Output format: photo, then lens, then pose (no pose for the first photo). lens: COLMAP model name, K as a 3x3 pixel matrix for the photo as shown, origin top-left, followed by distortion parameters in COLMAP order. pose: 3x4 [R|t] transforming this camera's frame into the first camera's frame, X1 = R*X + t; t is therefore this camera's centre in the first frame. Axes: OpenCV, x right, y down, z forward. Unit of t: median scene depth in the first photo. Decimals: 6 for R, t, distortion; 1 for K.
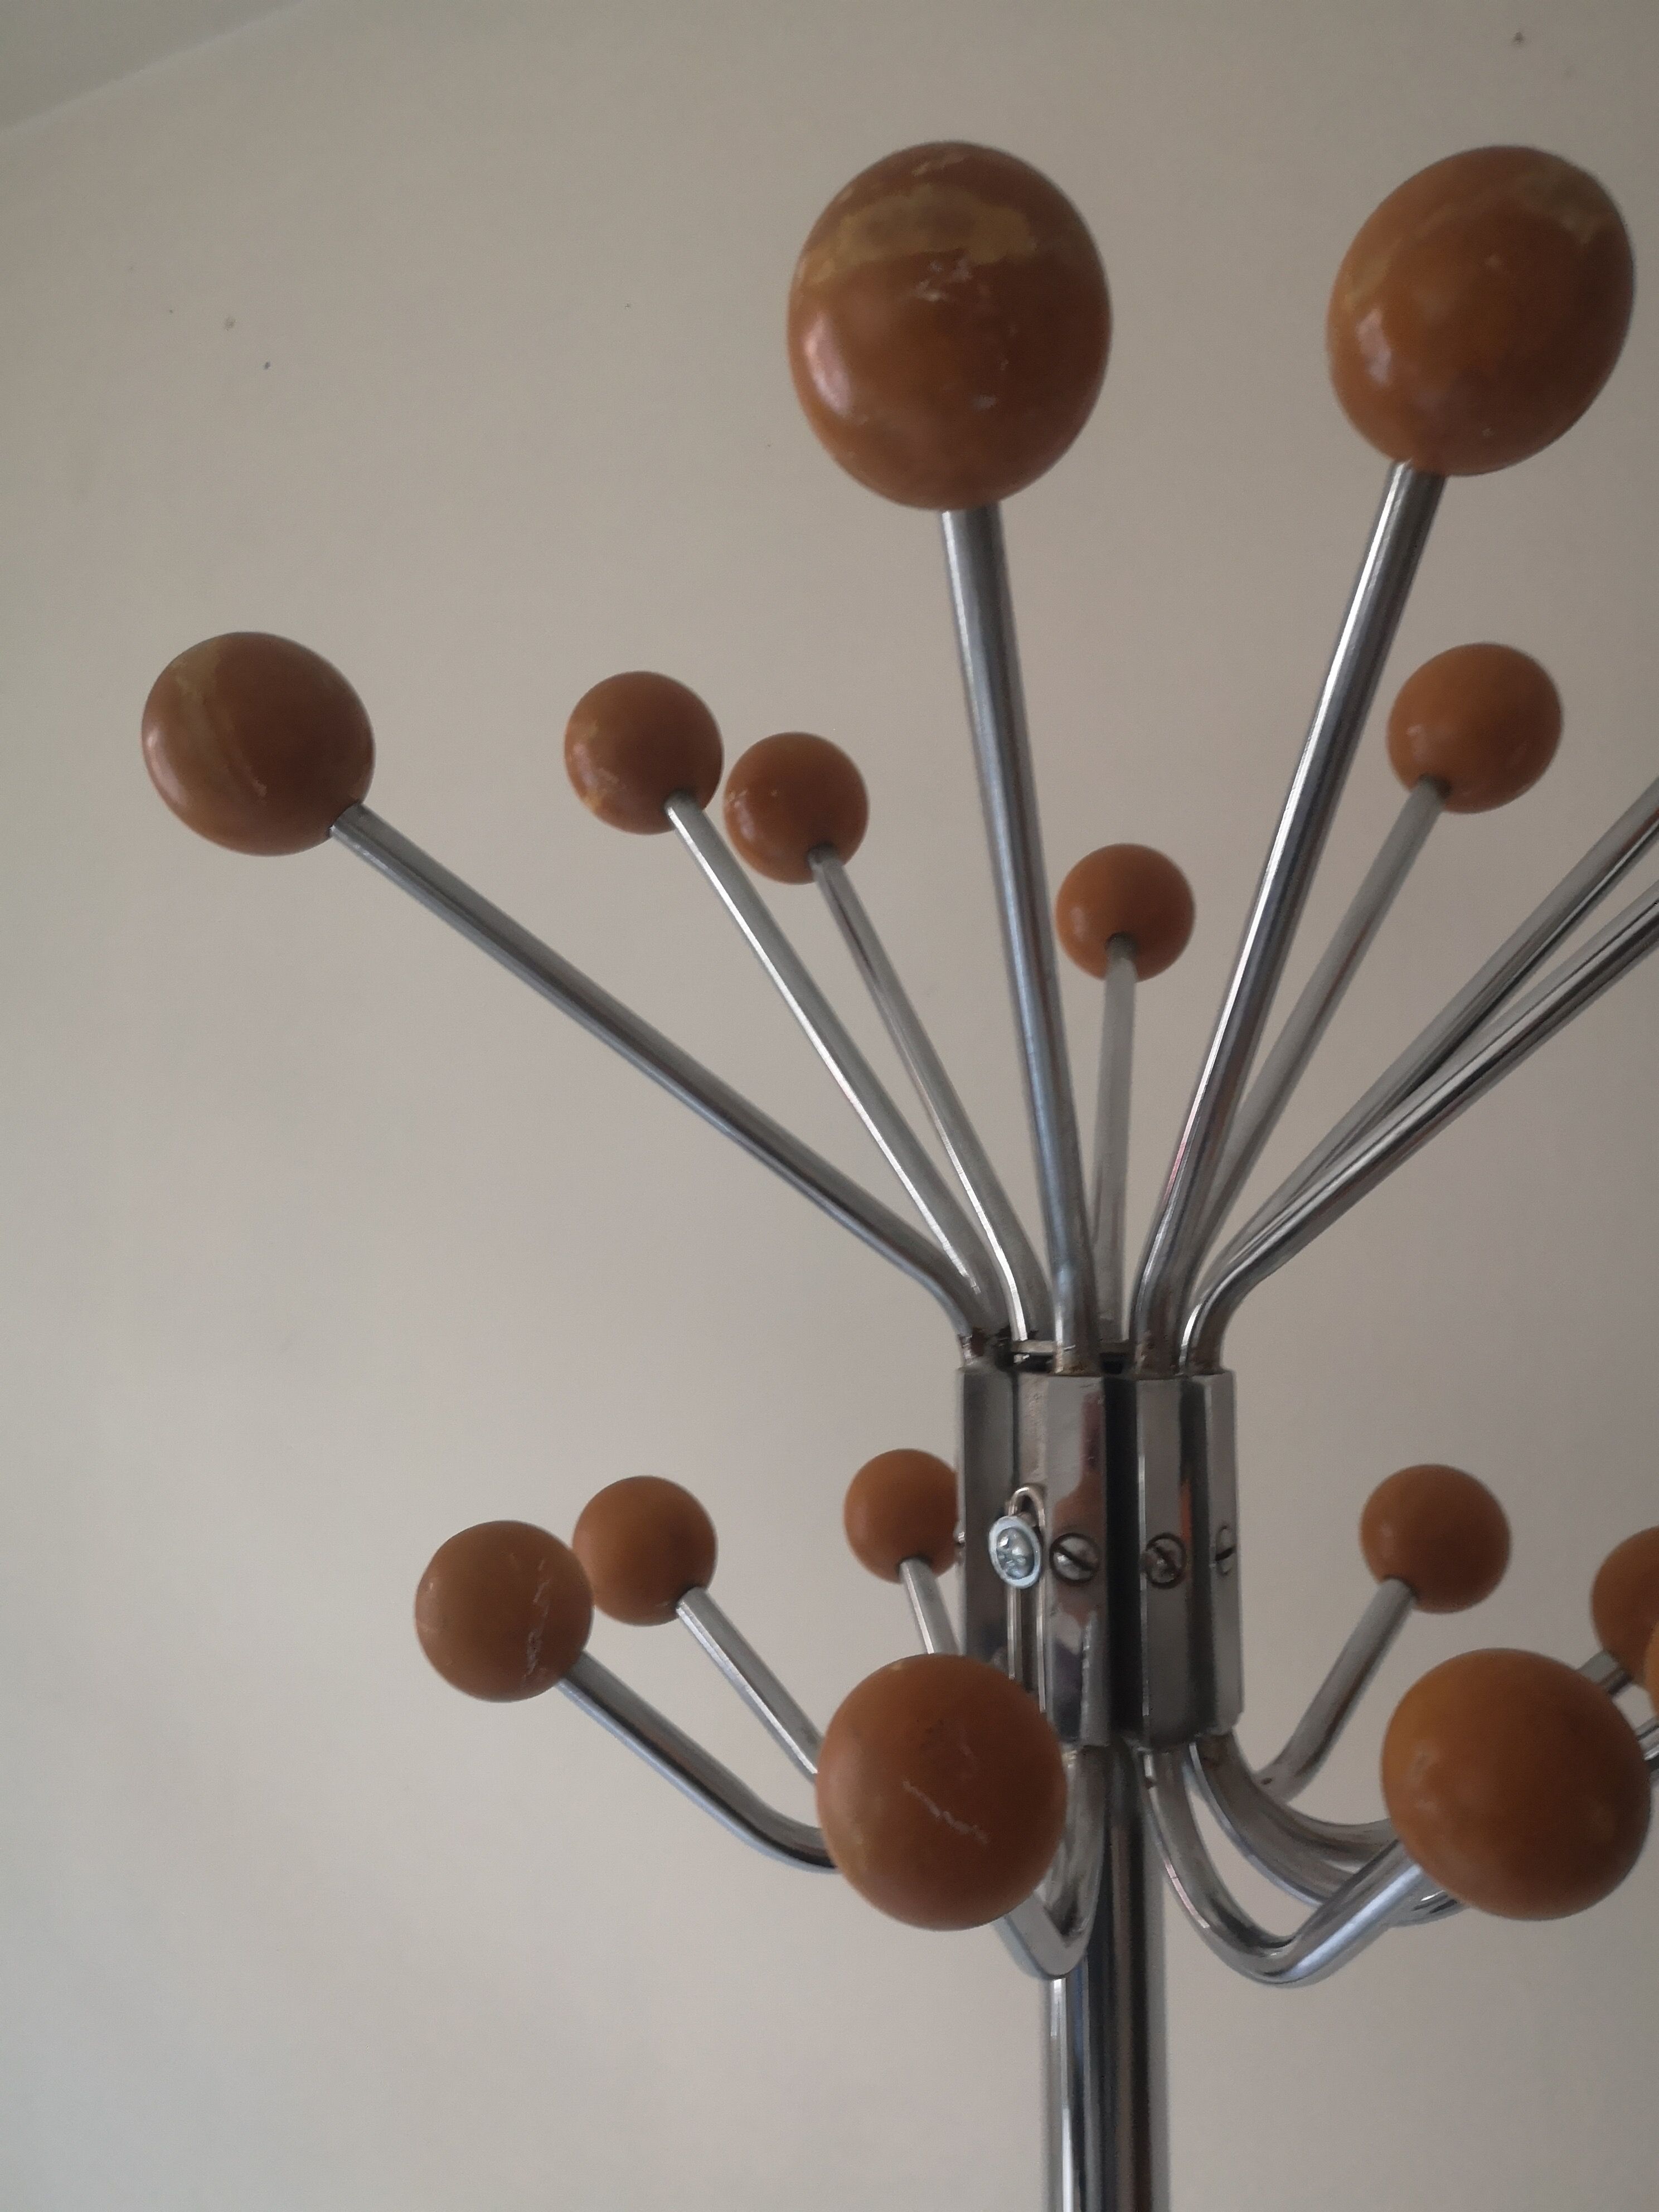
lens RADIAL K [[1832.2, 0, 822.5], [0, 1832.2, 1146.0], [0, 0, 1]] dist [0.111144, -0.136150]
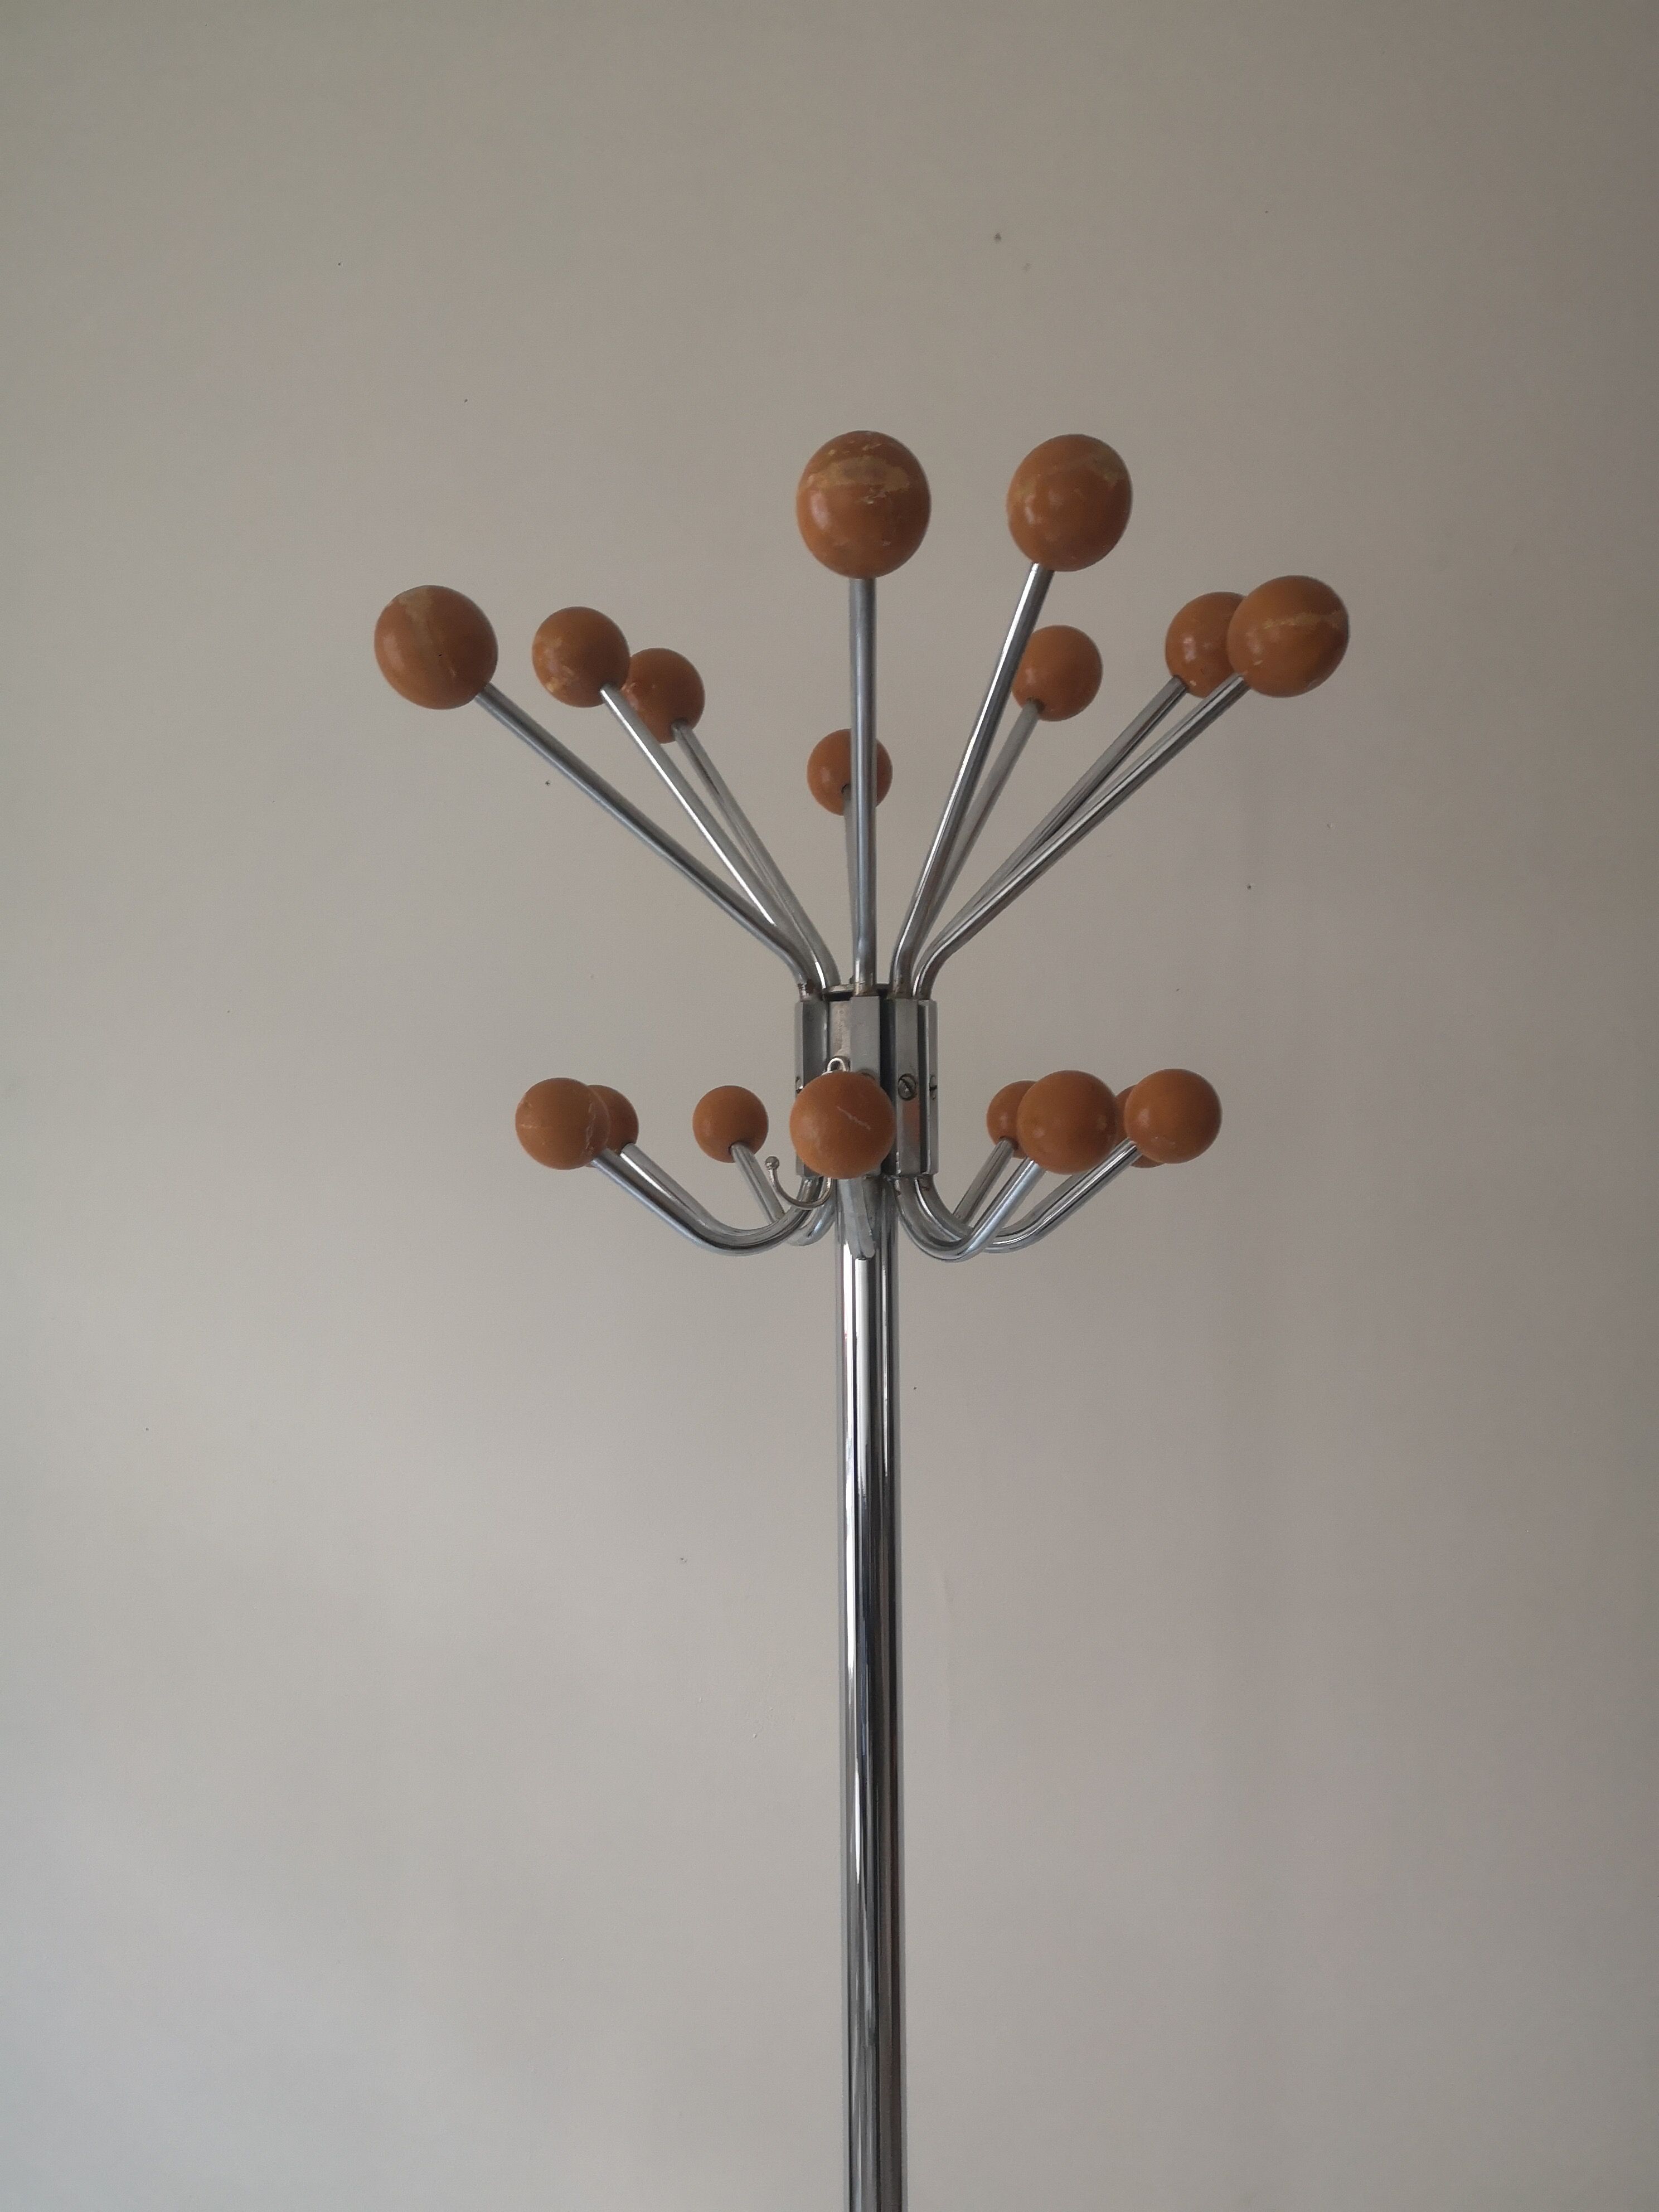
lens RADIAL K [[1759.7, 0, 829.5], [0, 1759.7, 1106.0], [0, 0, 1]] dist [0.046031, 0.000827]
pose [[0.972716, 0.003120, 0.231979, -0.331255], [-0.014738, 0.998721, 0.048367, 0.147636], [-0.231532, -0.050466, 0.971517, -0.818358]]
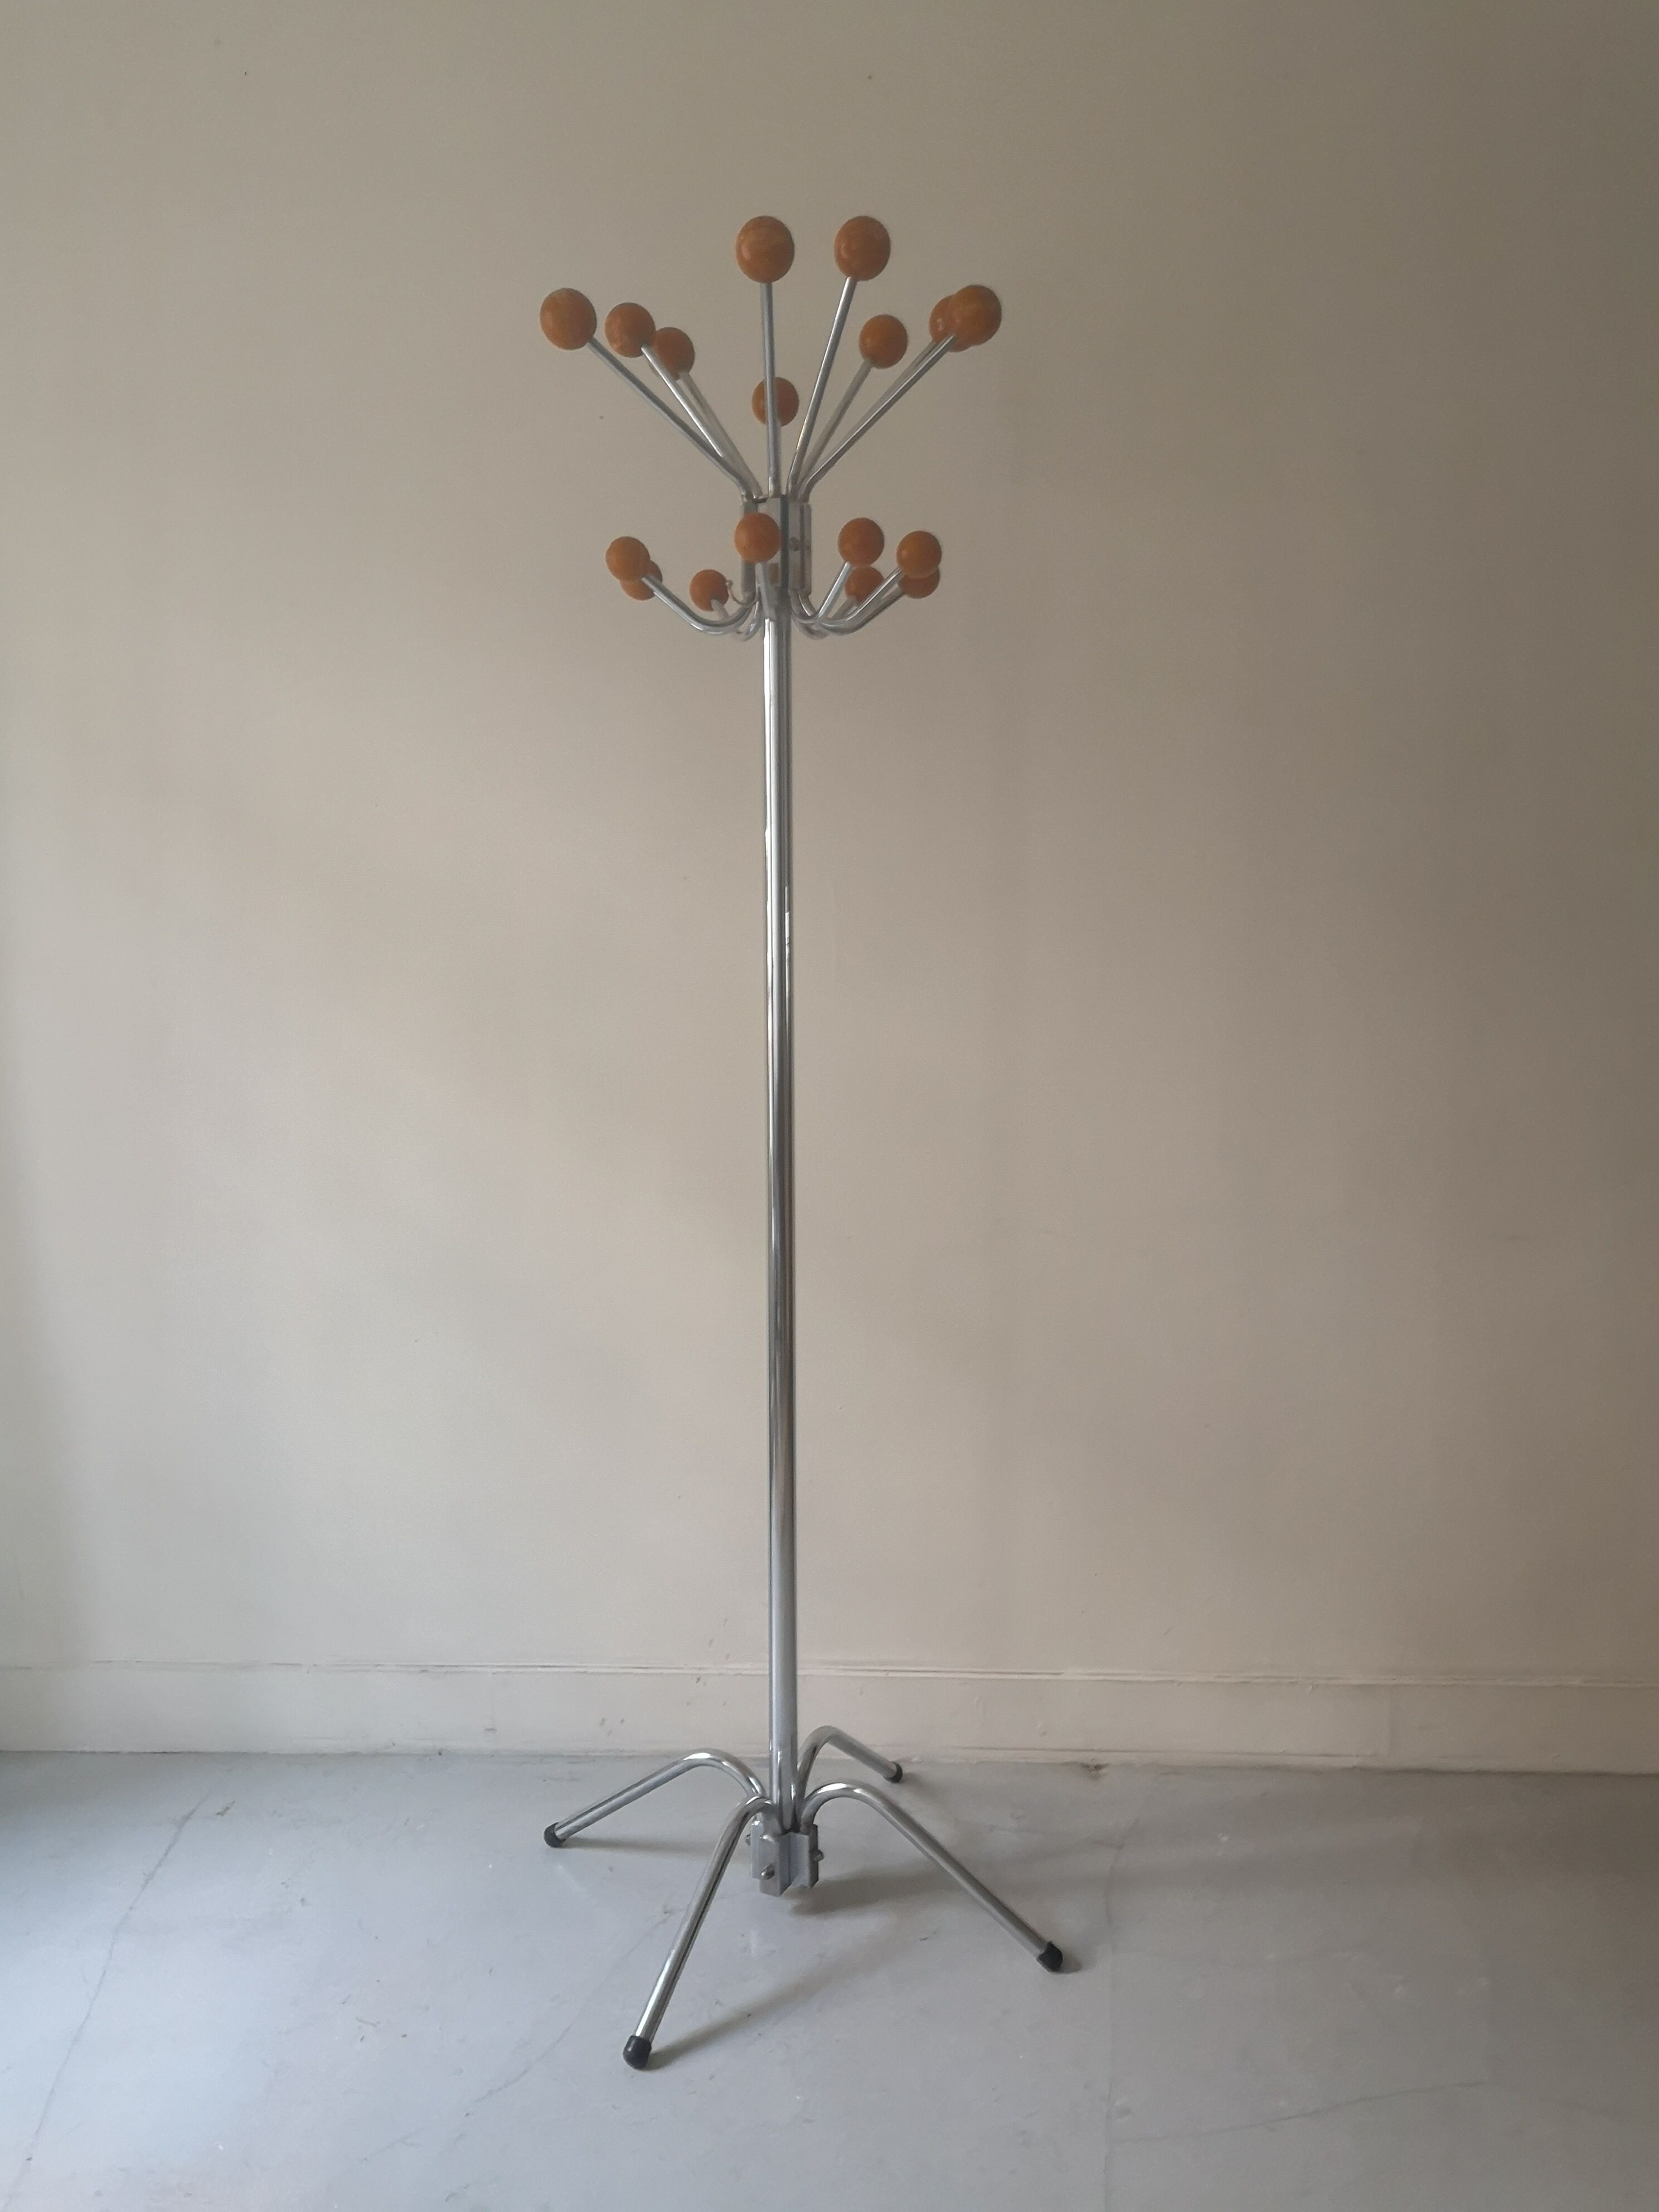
lens RADIAL K [[1823.7, 0, 829.5], [0, 1823.7, 1106.0], [0, 0, 1]] dist [-0.006710, -0.003157]
pose [[0.972843, -0.021016, 0.230509, -0.682114], [-0.017574, 0.986289, 0.164091, 0.767220], [-0.230797, -0.163686, 0.959135, -3.026368]]
